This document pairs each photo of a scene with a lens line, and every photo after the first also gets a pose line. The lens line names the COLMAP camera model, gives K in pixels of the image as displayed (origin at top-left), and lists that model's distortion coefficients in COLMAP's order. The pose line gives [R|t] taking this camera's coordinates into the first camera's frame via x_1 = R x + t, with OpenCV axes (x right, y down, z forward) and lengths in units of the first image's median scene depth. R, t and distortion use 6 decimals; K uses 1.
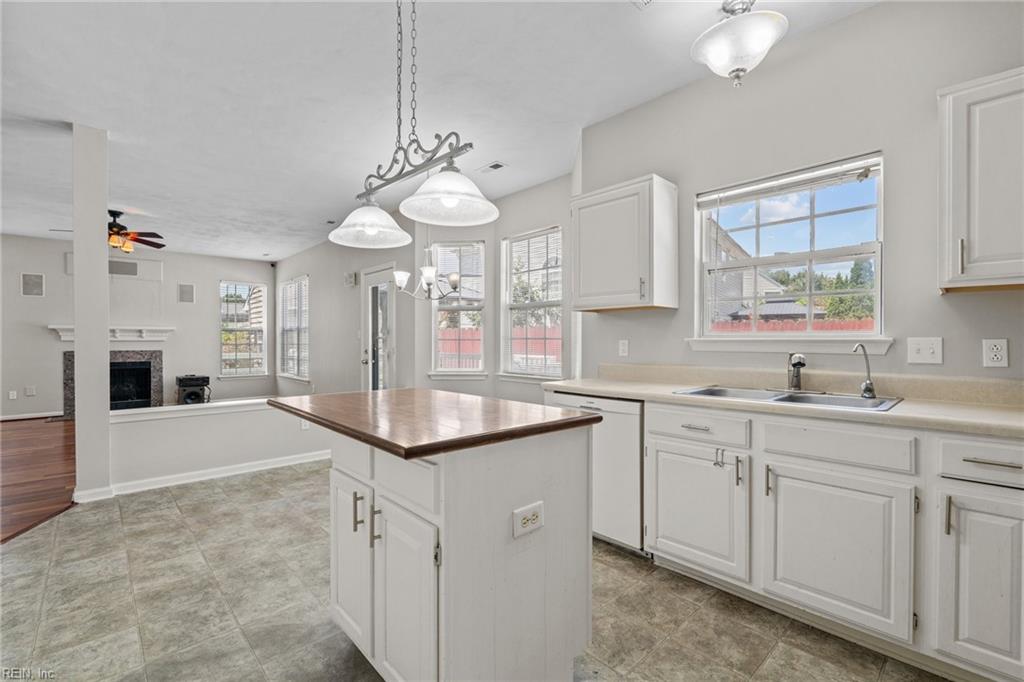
lens RADIAL K [[452.7, 0, 513.6], [0, 452.7, 343.7], [0, 0, 1]] dist [-0.008672, 0.001408]
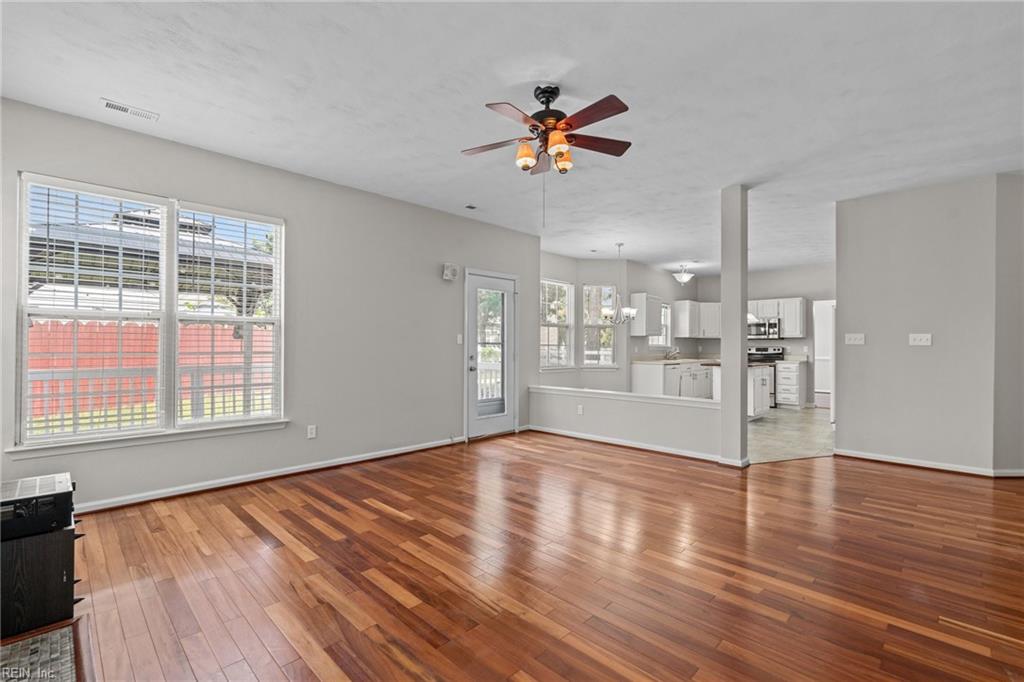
lens RADIAL K [[452.7, 0, 510.7], [0, 452.7, 343.5], [0, 0, 1]] dist [-0.008672, 0.001408]
pose [[-0.037797, 0.005680, 0.999269, -1.026266], [0.002265, 0.999982, -0.005599, -0.005368], [-0.999283, 0.002051, -0.037809, 0.782097]]
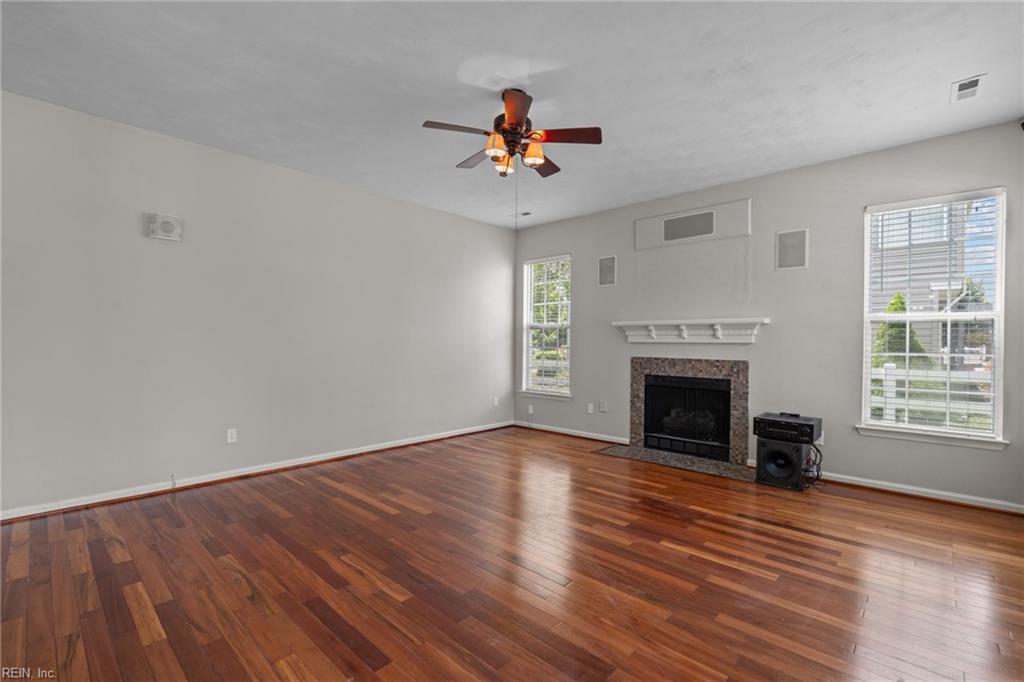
lens RADIAL K [[452.7, 0, 506.4], [0, 452.7, 343.4], [0, 0, 1]] dist [-0.008672, 0.001408]
pose [[0.056387, 0.007022, -0.998384, -0.262068], [-0.011948, 0.999908, 0.006358, -0.007078], [0.998338, 0.011570, 0.056465, 0.711052]]
